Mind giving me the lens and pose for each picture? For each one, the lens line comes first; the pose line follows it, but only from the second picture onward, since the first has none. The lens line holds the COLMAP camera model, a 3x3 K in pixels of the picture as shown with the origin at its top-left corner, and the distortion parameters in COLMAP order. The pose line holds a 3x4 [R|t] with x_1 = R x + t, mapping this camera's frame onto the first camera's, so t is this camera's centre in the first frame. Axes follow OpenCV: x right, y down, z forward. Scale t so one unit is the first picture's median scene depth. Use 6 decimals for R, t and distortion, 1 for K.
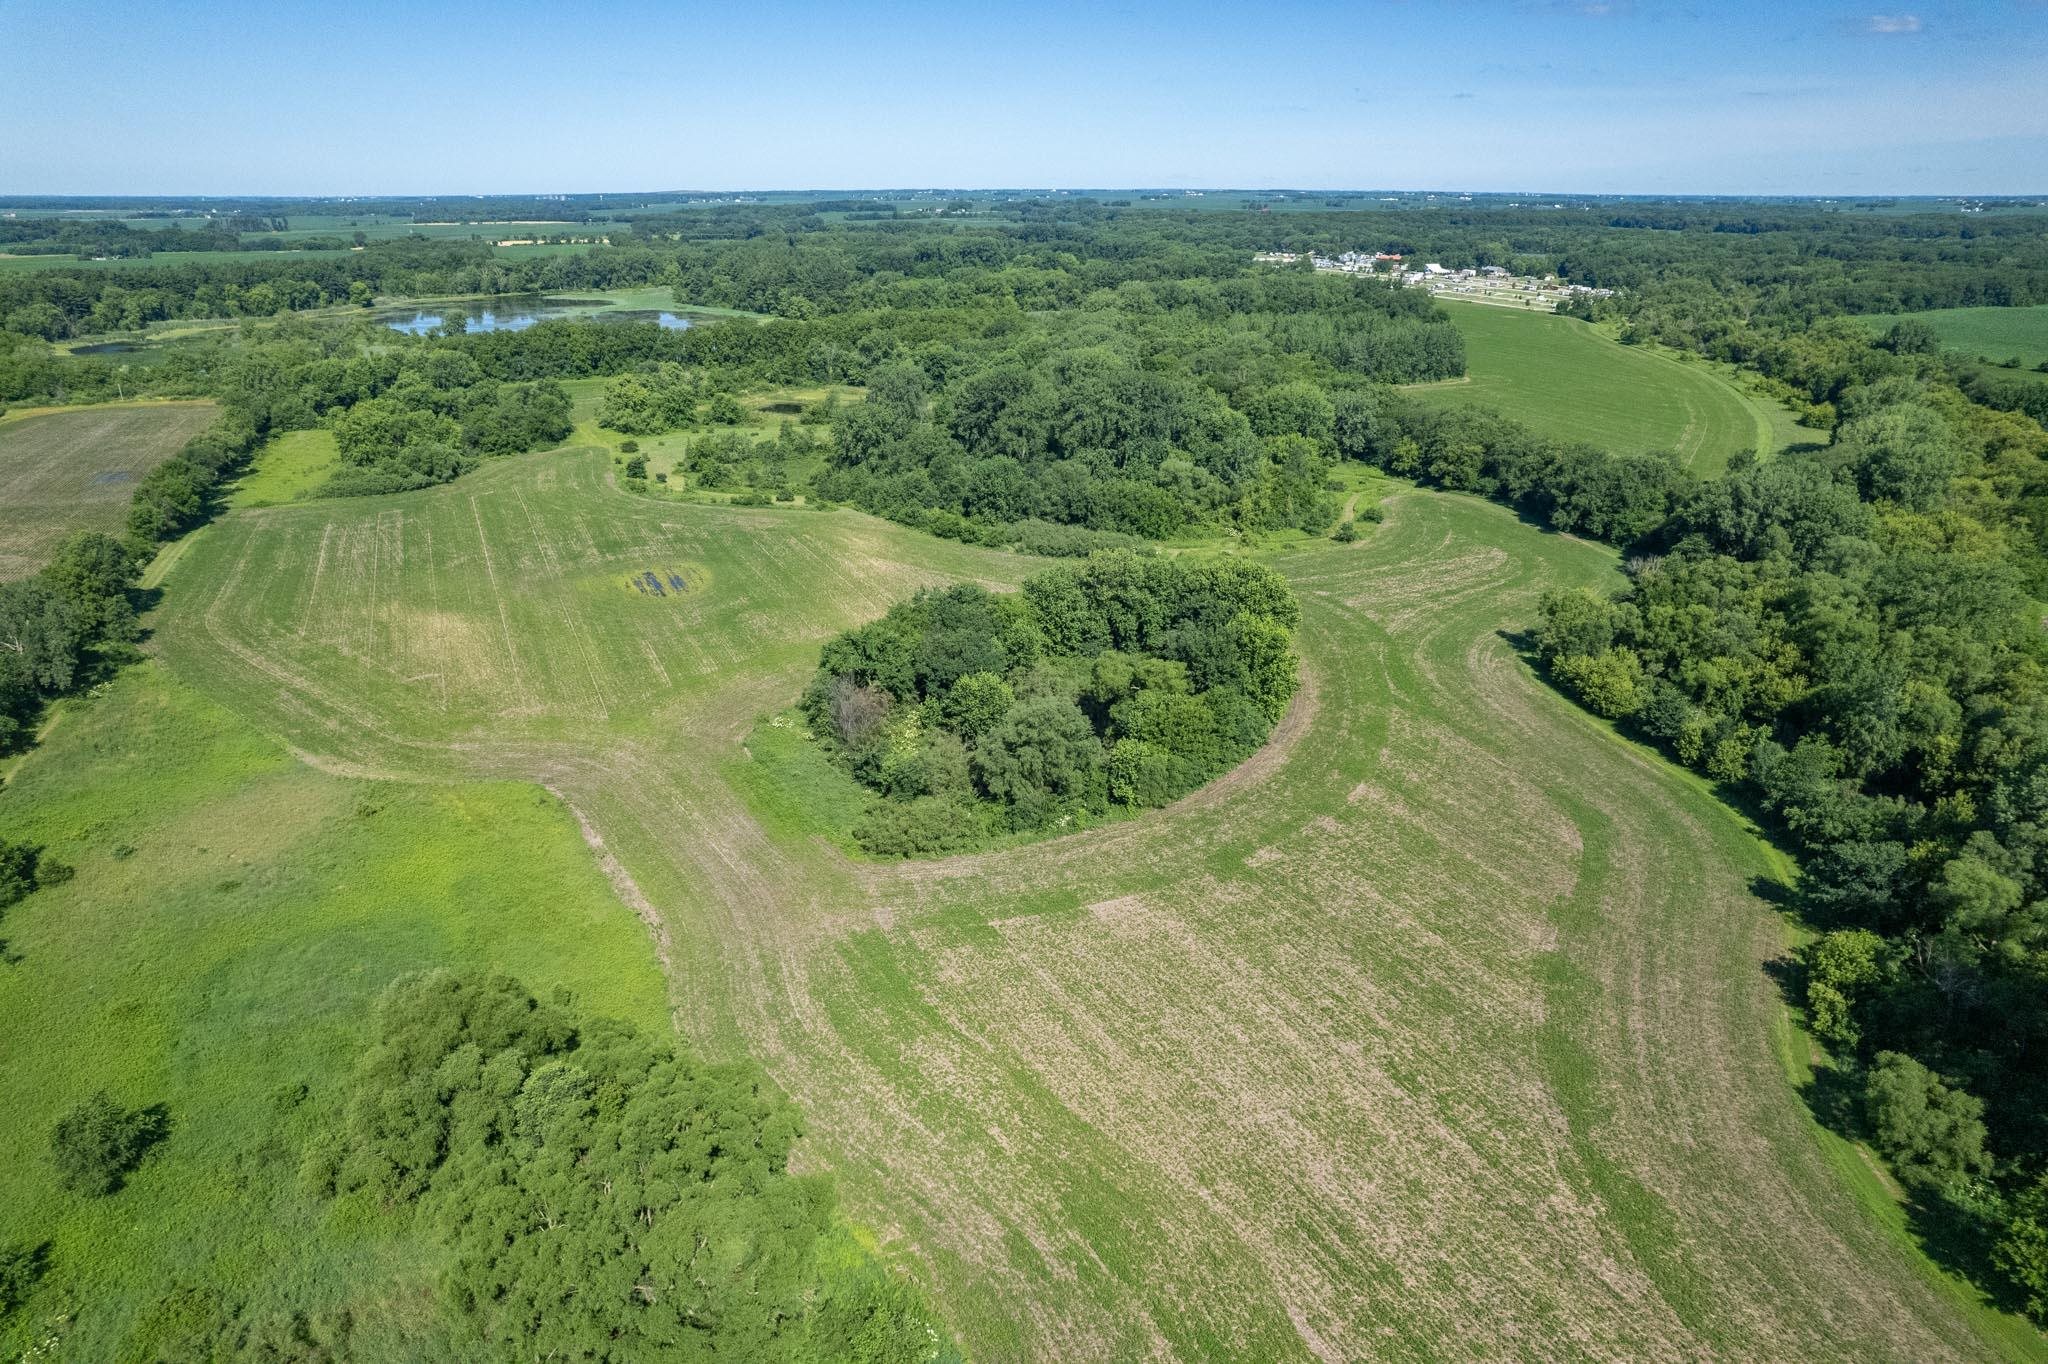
lens RADIAL K [[1314.2, 0, 1033.7], [0, 1314.2, 696.6], [0, 0, 1]] dist [-0.075985, 0.070204]
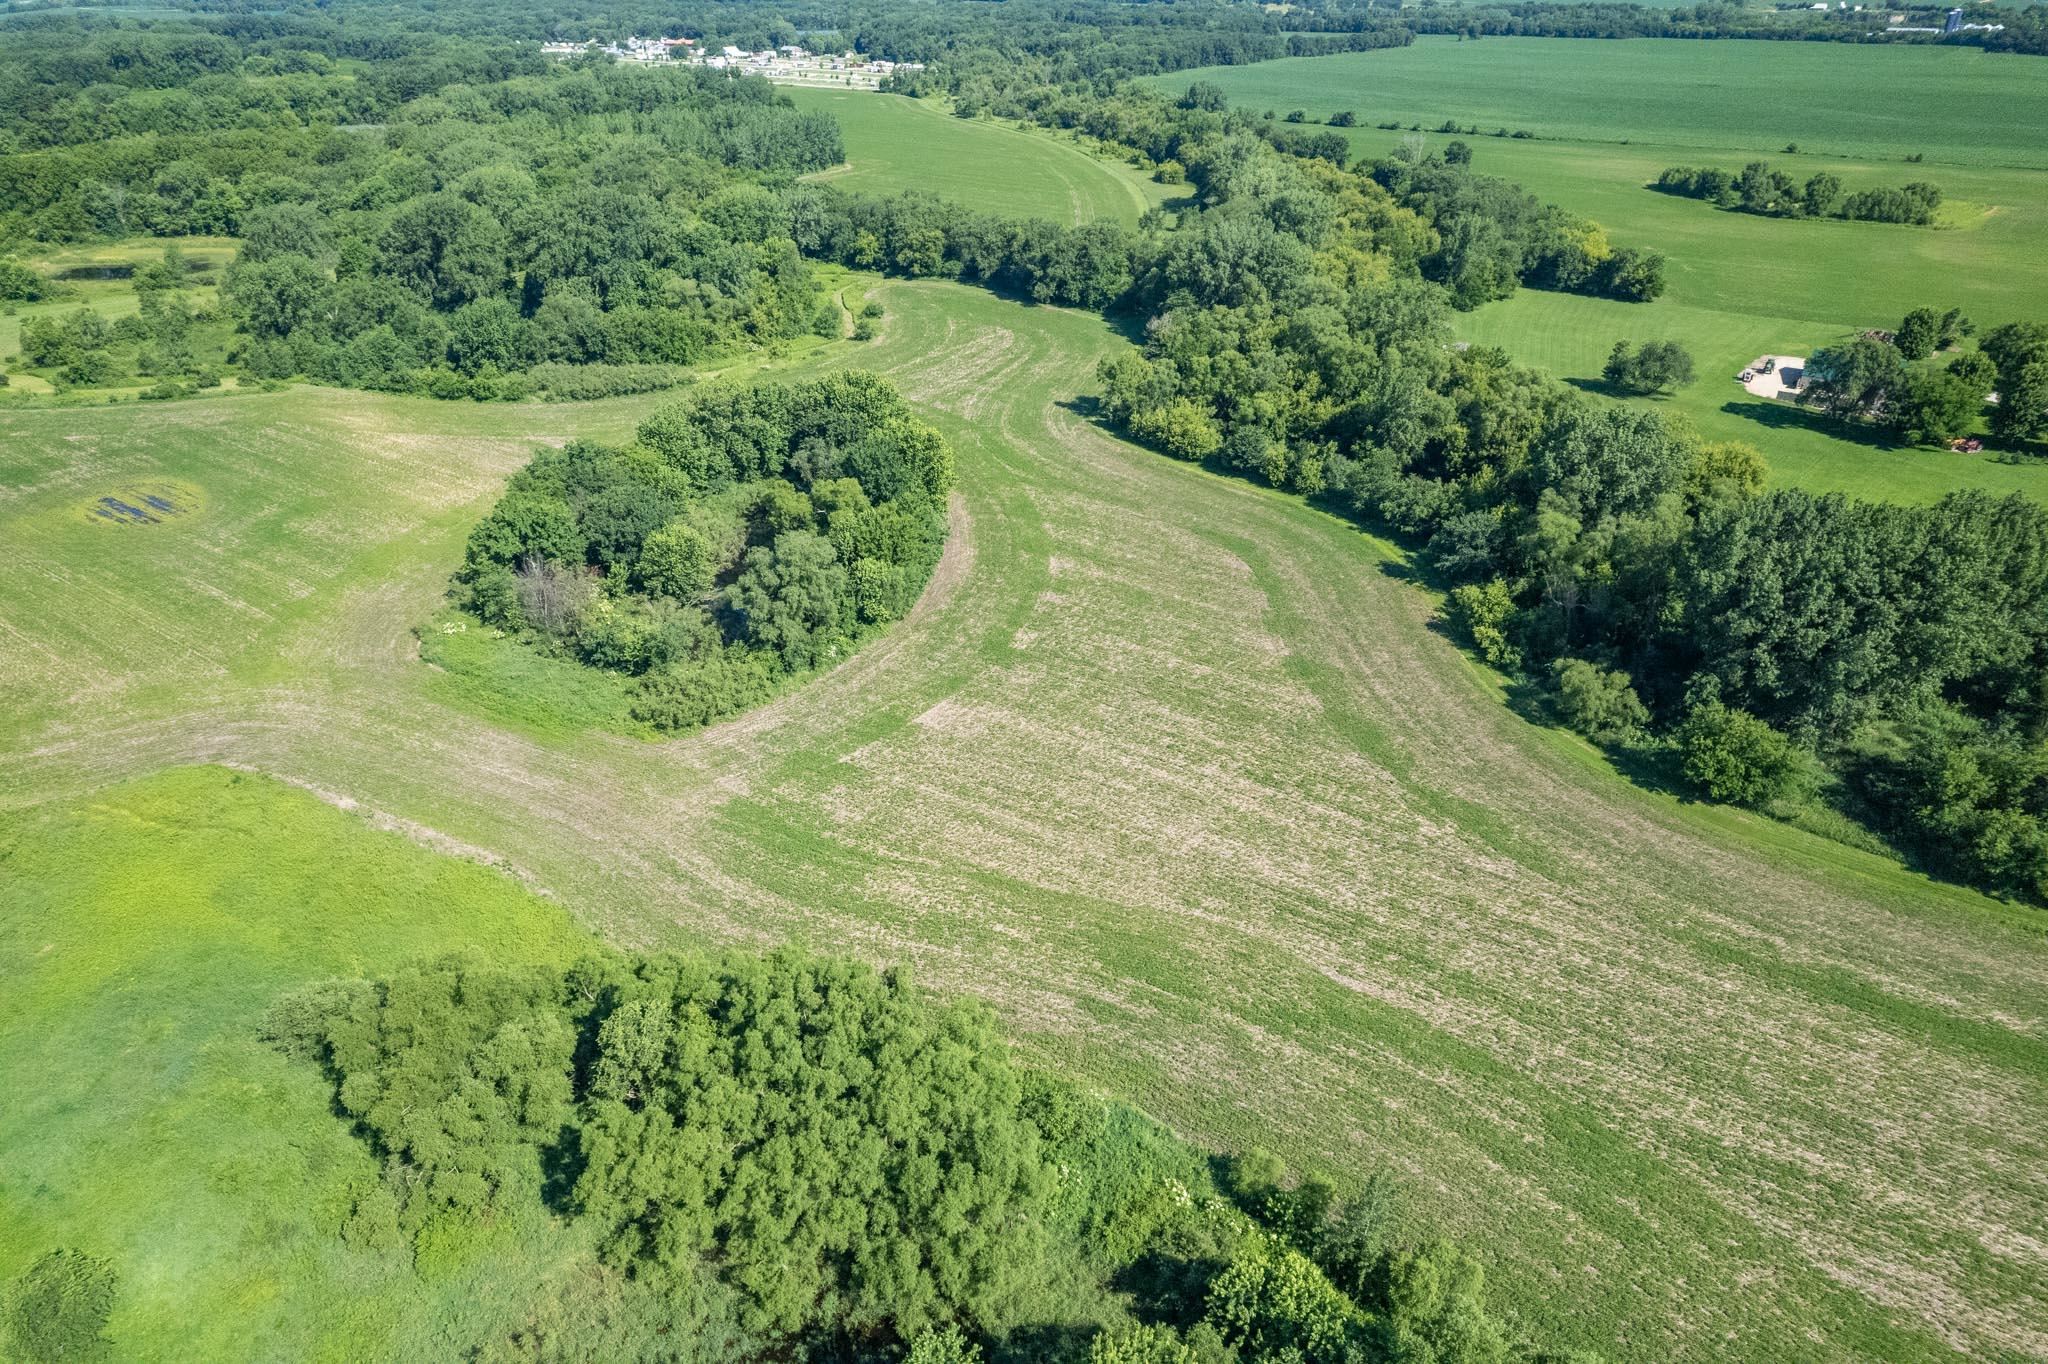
lens RADIAL K [[1304.9, 0, 1030.8], [0, 1304.9, 710.5], [0, 0, 1]] dist [-0.069130, 0.060123]
pose [[0.865343, -0.256557, 0.430535, -0.134797], [0.186600, 0.962209, 0.198331, -0.014623], [-0.465147, -0.091287, 0.880514, 0.019777]]
